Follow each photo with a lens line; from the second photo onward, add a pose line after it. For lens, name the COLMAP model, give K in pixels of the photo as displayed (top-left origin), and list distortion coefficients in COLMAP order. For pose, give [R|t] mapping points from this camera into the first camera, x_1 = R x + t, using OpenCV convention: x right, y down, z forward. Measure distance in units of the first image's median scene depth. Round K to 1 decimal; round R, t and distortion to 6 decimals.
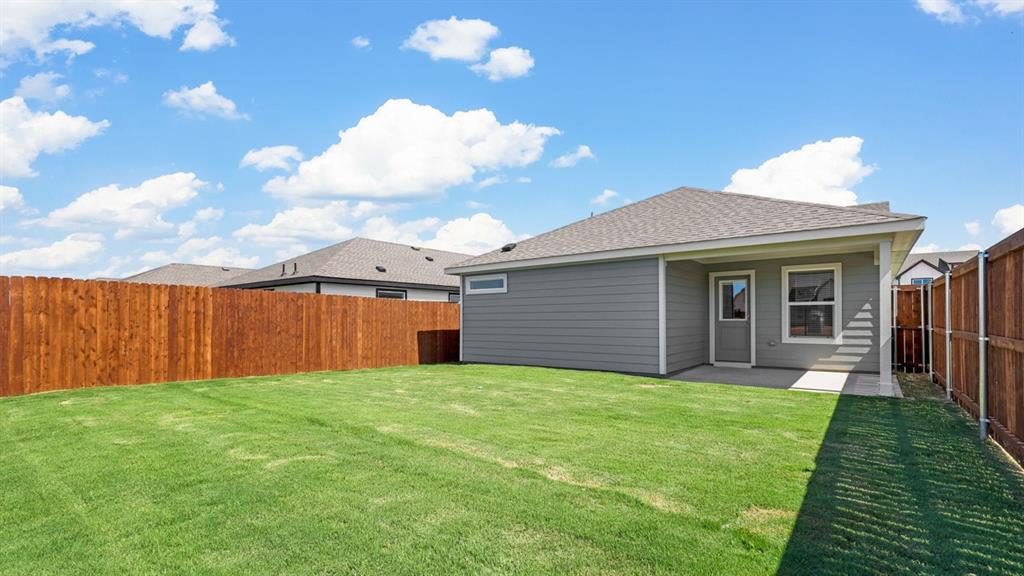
lens RADIAL K [[465.6, 0, 512.4], [0, 465.6, 291.1], [0, 0, 1]] dist [0.000984, 0.000041]
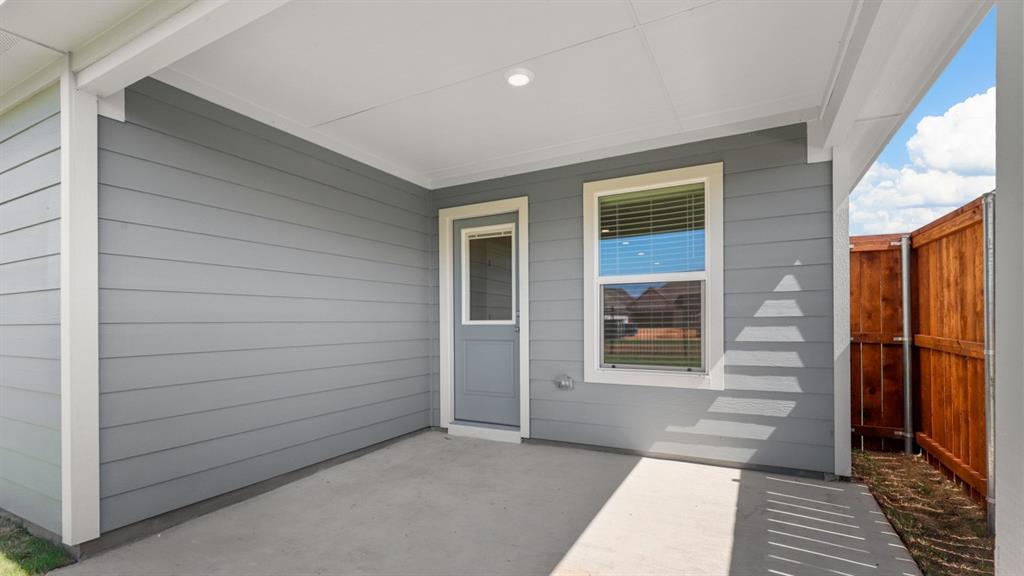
lens RADIAL K [[465.6, 0, 511.1], [0, 465.6, 290.2], [0, 0, 1]] dist [0.000984, 0.000041]
pose [[0.984943, 0.008994, 0.172644, 0.473792], [-0.007356, 0.999922, -0.010128, 0.041416], [-0.172722, 0.008706, 0.984932, 0.660288]]
